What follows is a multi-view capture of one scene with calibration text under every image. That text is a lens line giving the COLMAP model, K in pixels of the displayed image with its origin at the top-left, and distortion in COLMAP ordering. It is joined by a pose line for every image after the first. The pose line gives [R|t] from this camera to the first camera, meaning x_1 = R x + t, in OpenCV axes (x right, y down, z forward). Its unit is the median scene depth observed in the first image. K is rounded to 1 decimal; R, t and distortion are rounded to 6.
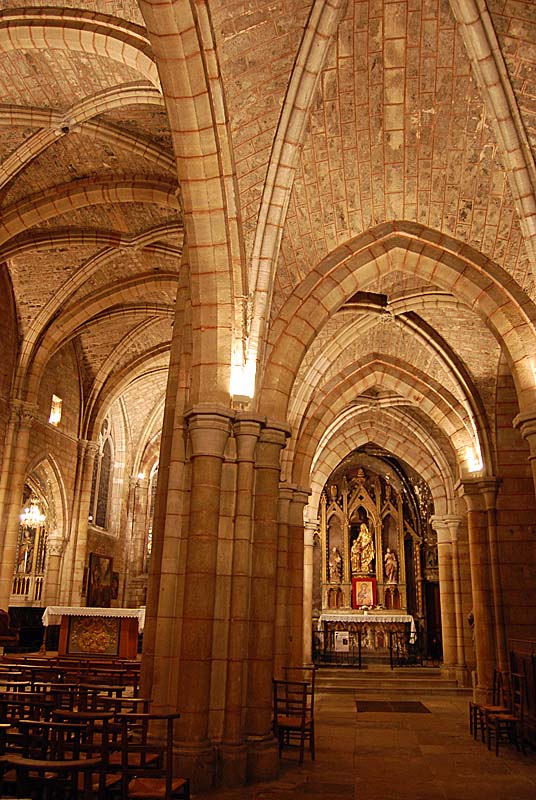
lens RADIAL K [[631.3, 0, 268.0], [0, 631.3, 400.0], [0, 0, 1]] dist [-0.076173, 0.003435]
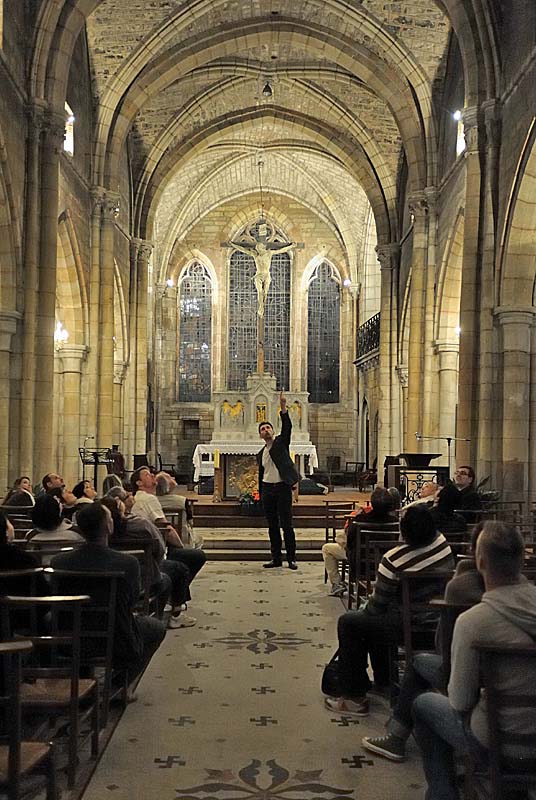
lens RADIAL K [[803.9, 0, 280.2], [0, 803.9, 401.3], [0, 0, 1]] dist [-0.007427, 0.016504]
pose [[0.989169, -0.000485, 0.146778, -0.367346], [-0.039596, 0.962039, 0.270023, -0.025937], [-0.141337, -0.272910, 0.951601, -0.047836]]
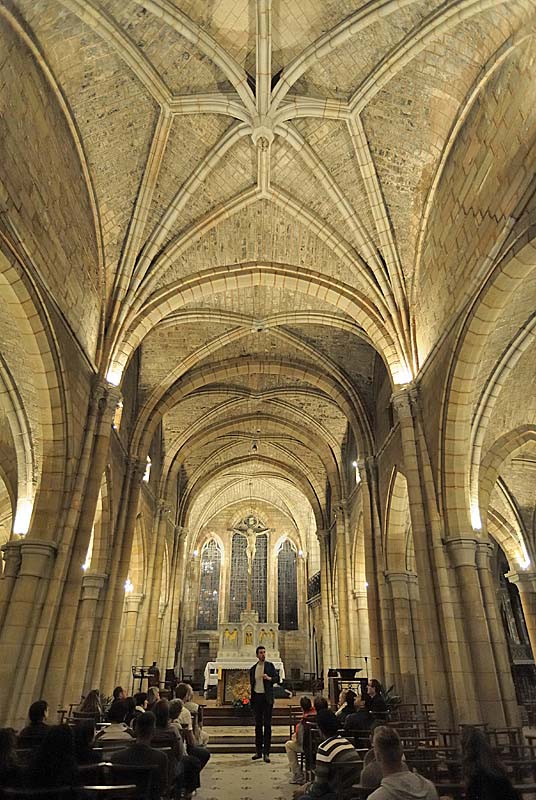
lens RADIAL K [[464.7, 0, 273.7], [0, 464.7, 401.4], [0, 0, 1]] dist [-0.005769, 0.002808]
pose [[0.985443, 0.067034, 0.156230, -0.371647], [-0.038930, 0.983539, -0.176451, -0.047398], [-0.165486, 0.167801, 0.971832, -0.085216]]
